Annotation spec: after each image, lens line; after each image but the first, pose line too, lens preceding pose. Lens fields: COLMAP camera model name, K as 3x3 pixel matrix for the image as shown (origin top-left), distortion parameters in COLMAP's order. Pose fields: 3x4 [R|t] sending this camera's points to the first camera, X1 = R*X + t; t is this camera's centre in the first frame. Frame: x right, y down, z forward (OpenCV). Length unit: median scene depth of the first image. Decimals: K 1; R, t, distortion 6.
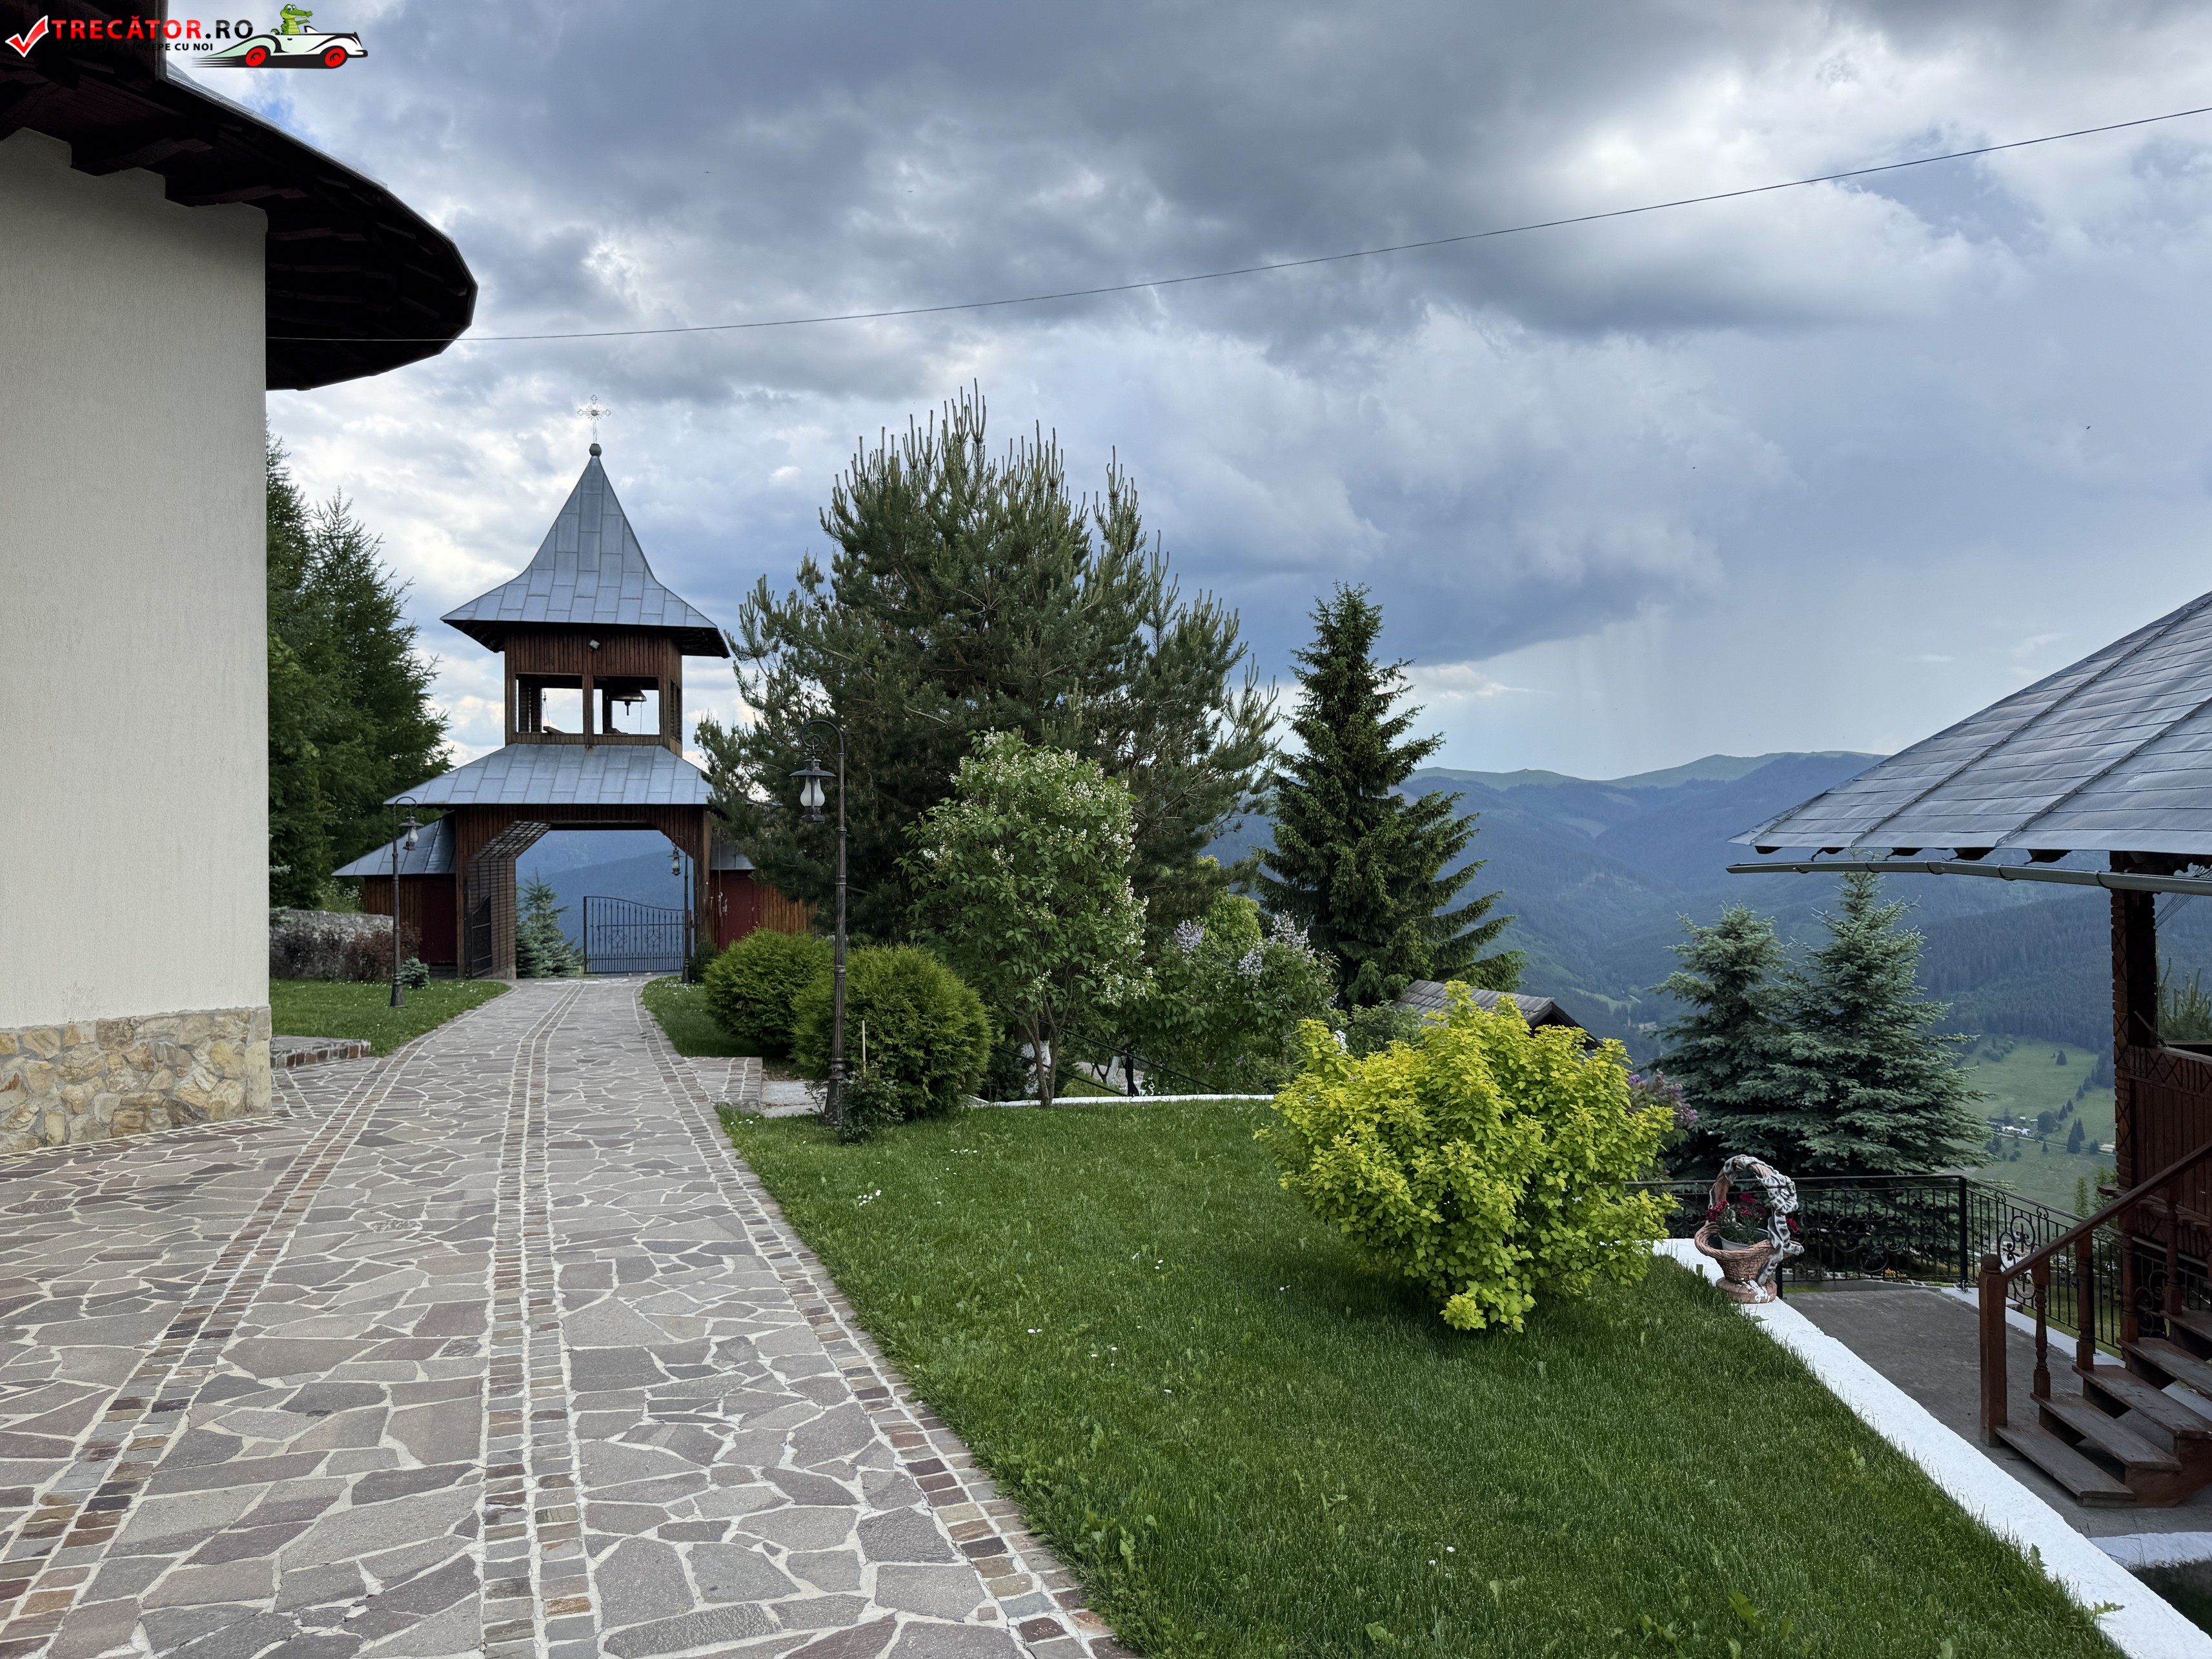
lens RADIAL K [[1552.5, 0, 1122.4], [0, 1552.5, 837.2], [0, 0, 1]] dist [0.055474, -0.069923]
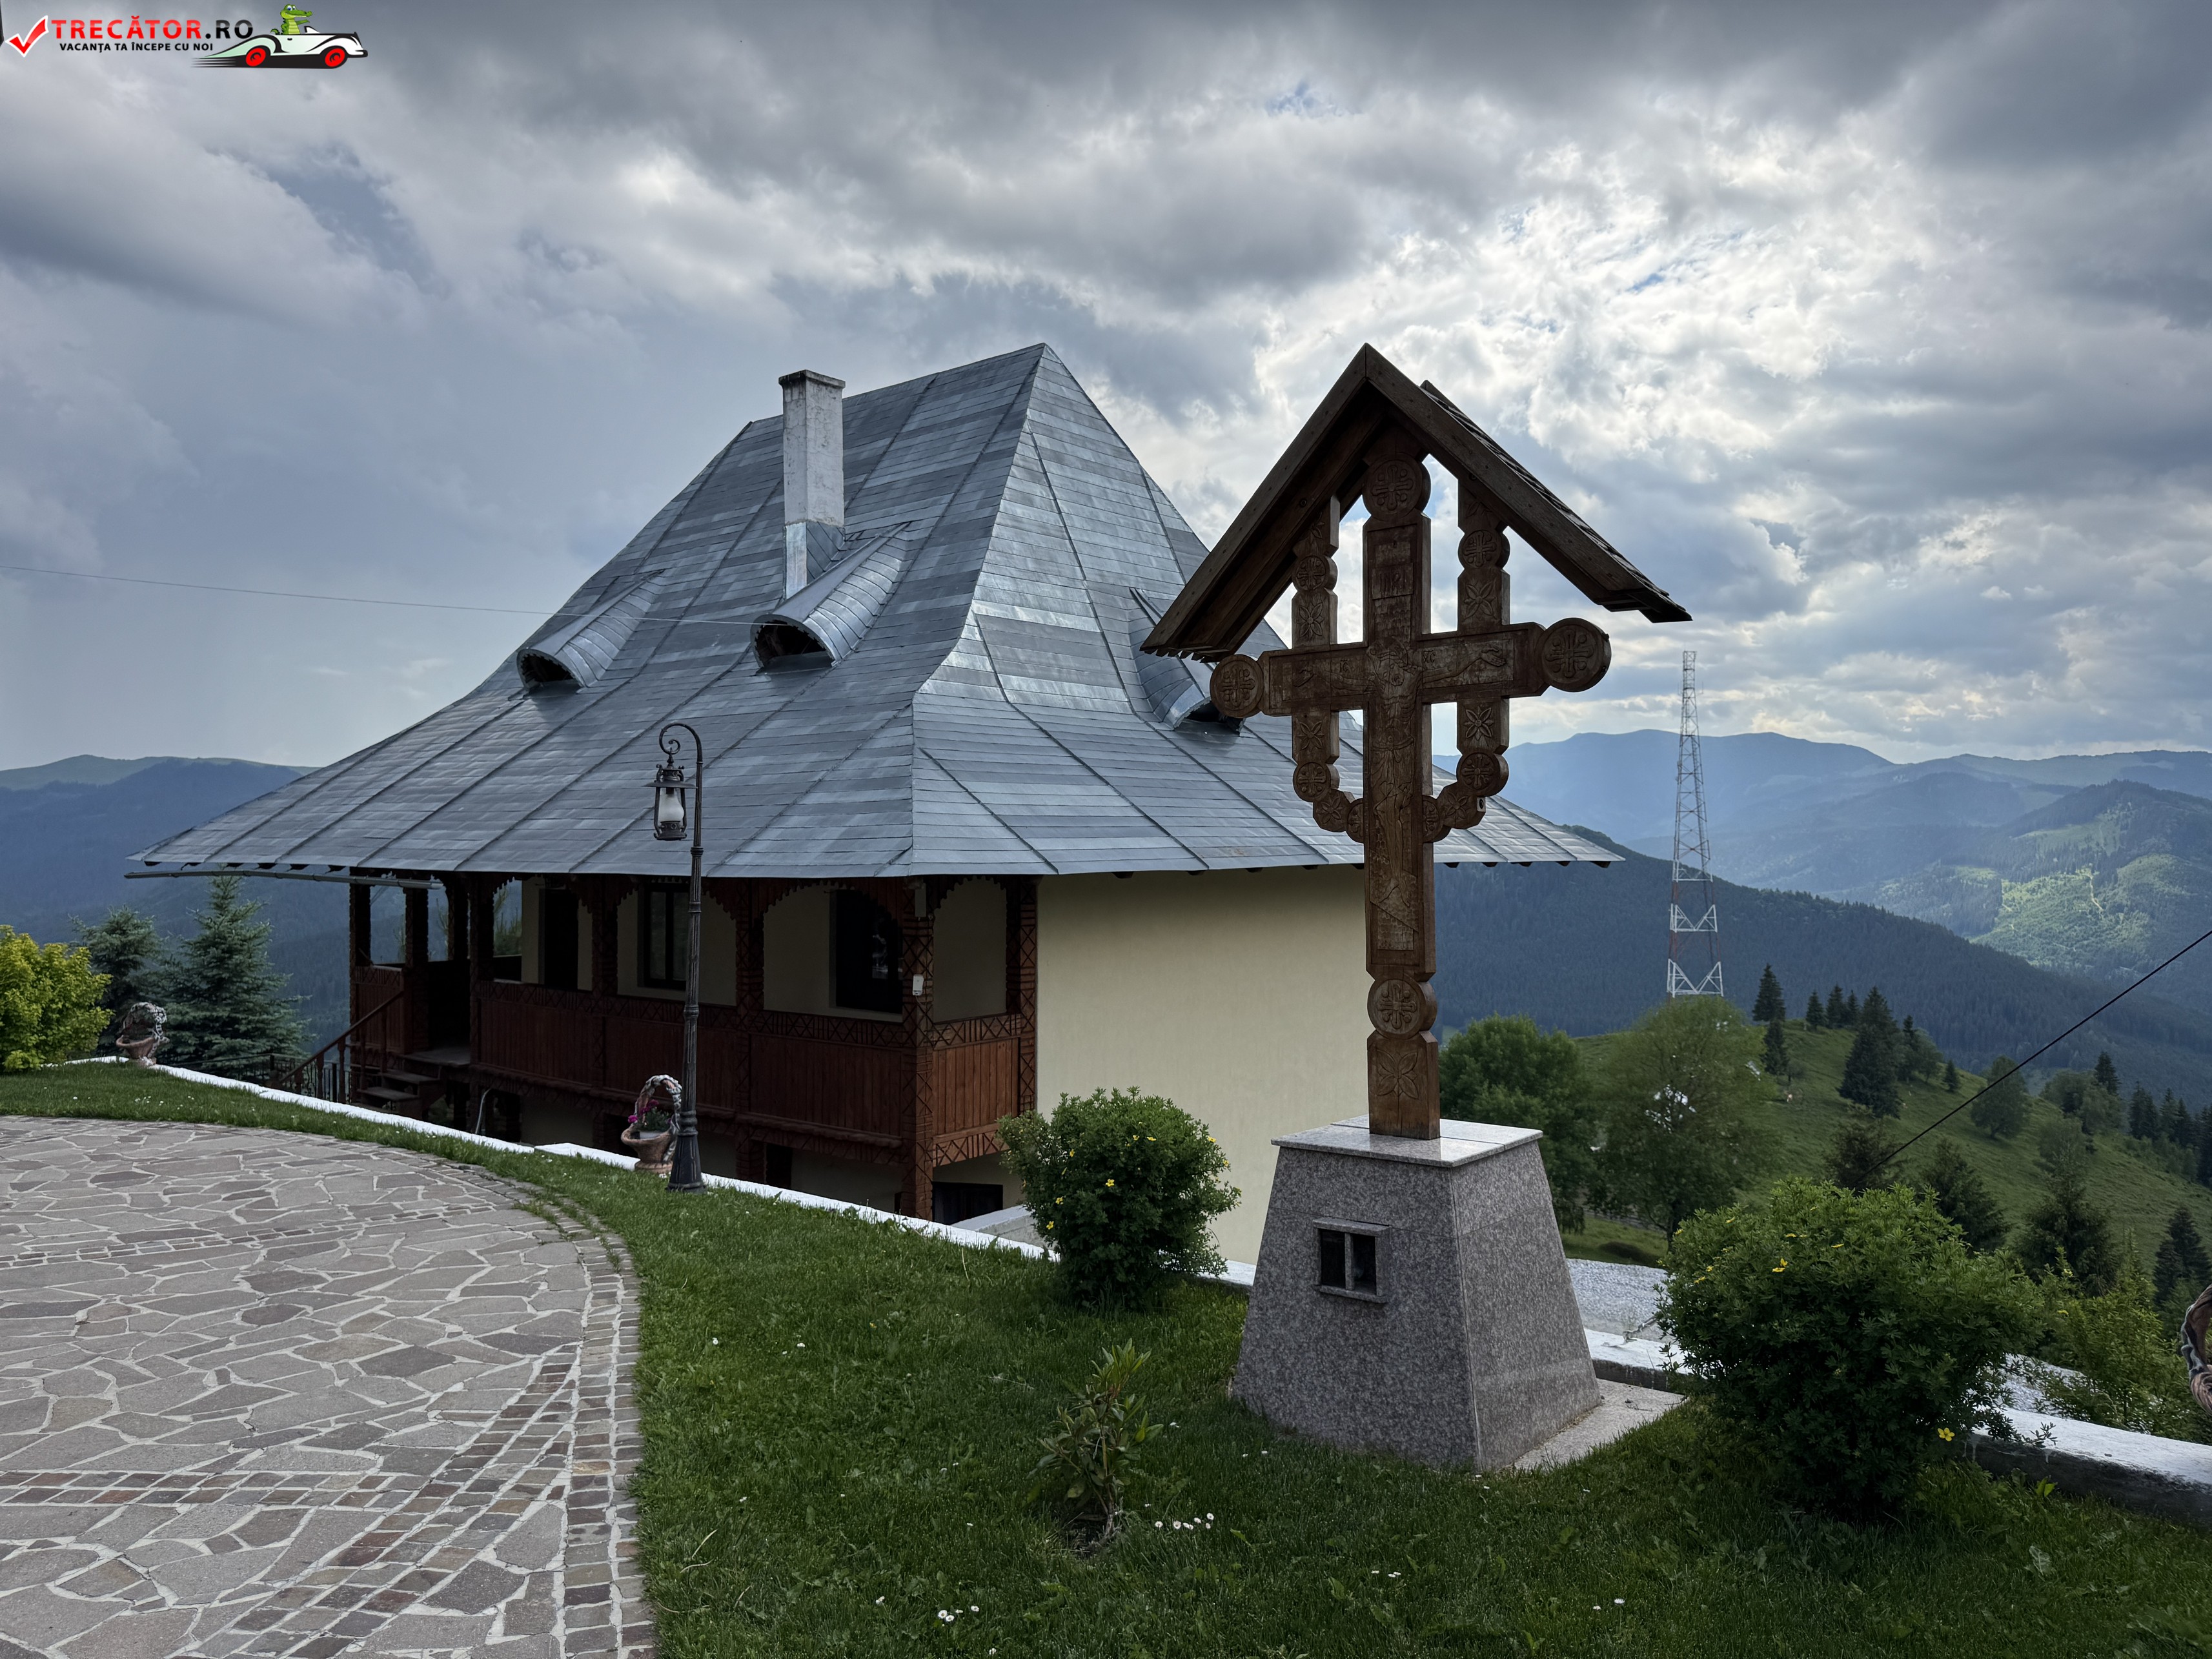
lens RADIAL K [[1552.5, 0, 1110.2], [0, 1552.5, 817.8], [0, 0, 1]] dist [0.055474, -0.069923]
pose [[0.588068, 0.023558, 0.808468, -0.314341], [-0.007852, 0.999695, -0.023419, -0.008726], [-0.808773, 0.007424, 0.588074, -0.744090]]
